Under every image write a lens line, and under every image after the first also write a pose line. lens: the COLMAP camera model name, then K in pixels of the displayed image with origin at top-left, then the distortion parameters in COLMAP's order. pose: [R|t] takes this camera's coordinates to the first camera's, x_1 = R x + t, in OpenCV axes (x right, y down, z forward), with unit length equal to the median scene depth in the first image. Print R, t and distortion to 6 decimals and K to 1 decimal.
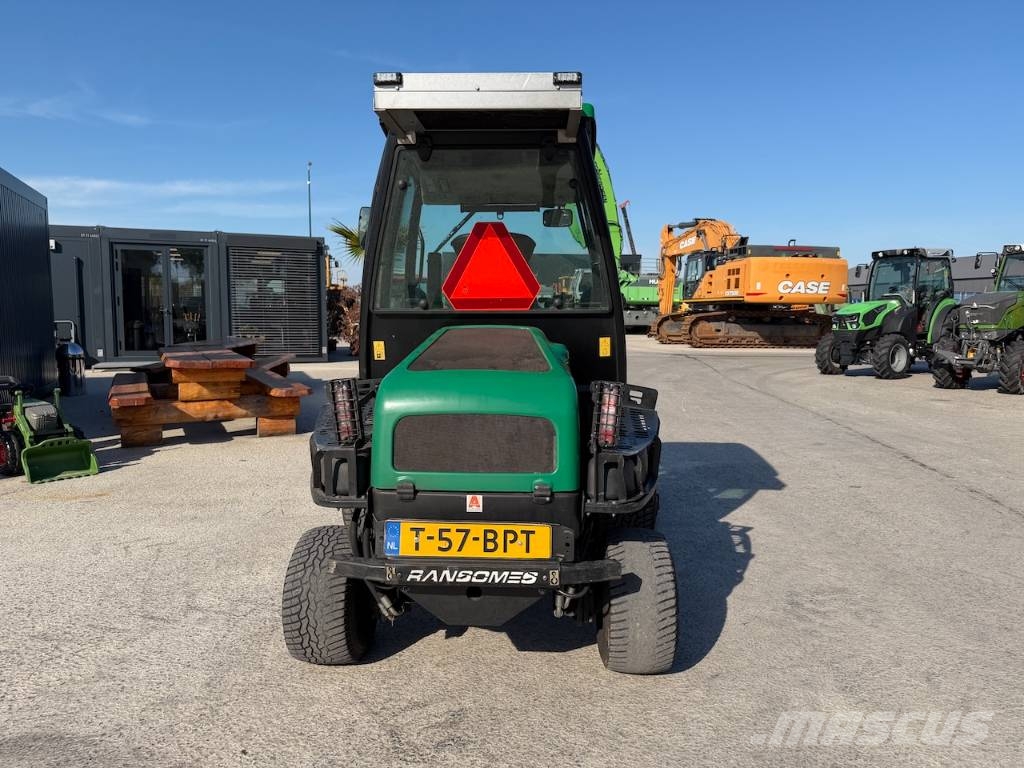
lens RADIAL K [[721.7, 0, 511.5], [0, 721.7, 388.3], [0, 0, 1]] dist [0.044340, -0.062326]
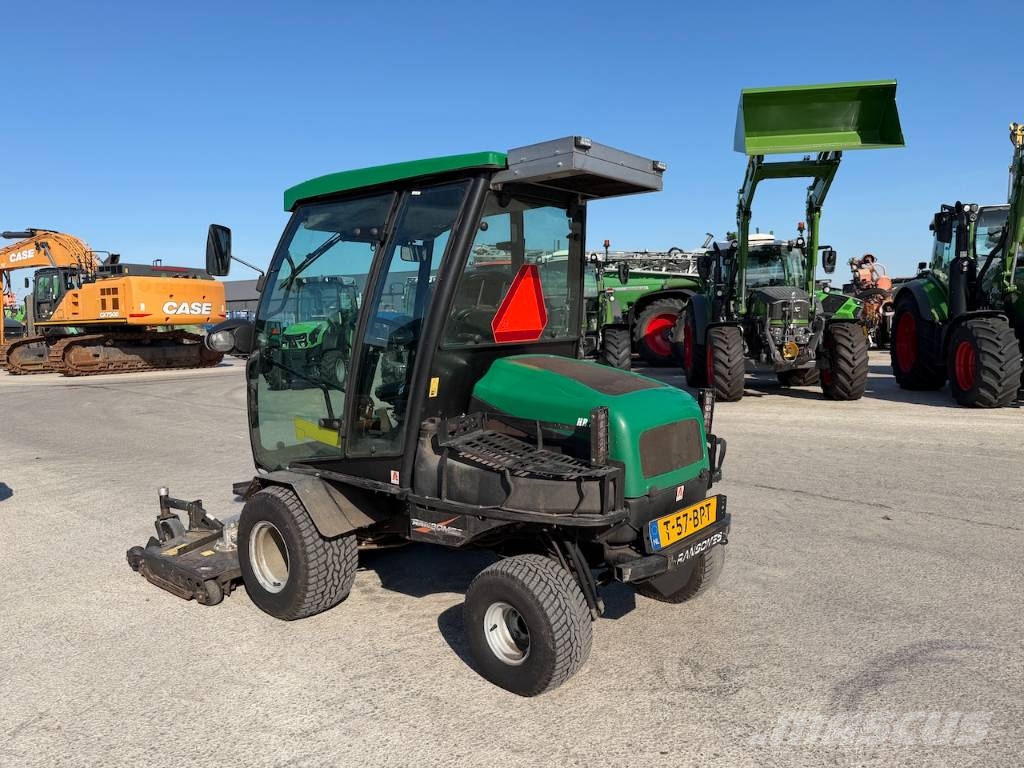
lens RADIAL K [[721.7, 0, 504.6], [0, 721.7, 385.1], [0, 0, 1]] dist [0.044340, -0.062326]
pose [[0.619673, -0.087188, 0.780002, -0.192590], [0.110188, 0.993632, 0.023528, -0.014781], [-0.777087, 0.071367, 0.625334, 0.067515]]
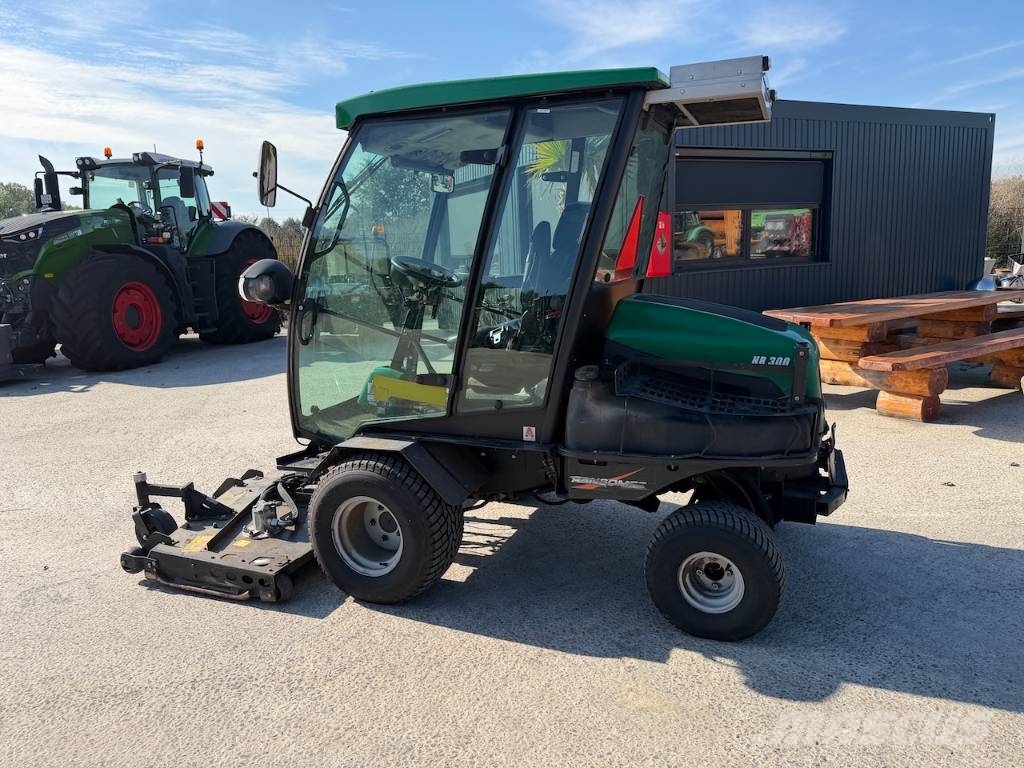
lens RADIAL K [[721.7, 0, 505.7], [0, 721.7, 386.1], [0, 0, 1]] dist [0.044340, -0.062326]
pose [[0.345942, -0.180188, 0.920791, -0.227247], [0.138372, 0.980453, 0.139877, -0.026974], [-0.927997, 0.079022, 0.364112, 0.164832]]
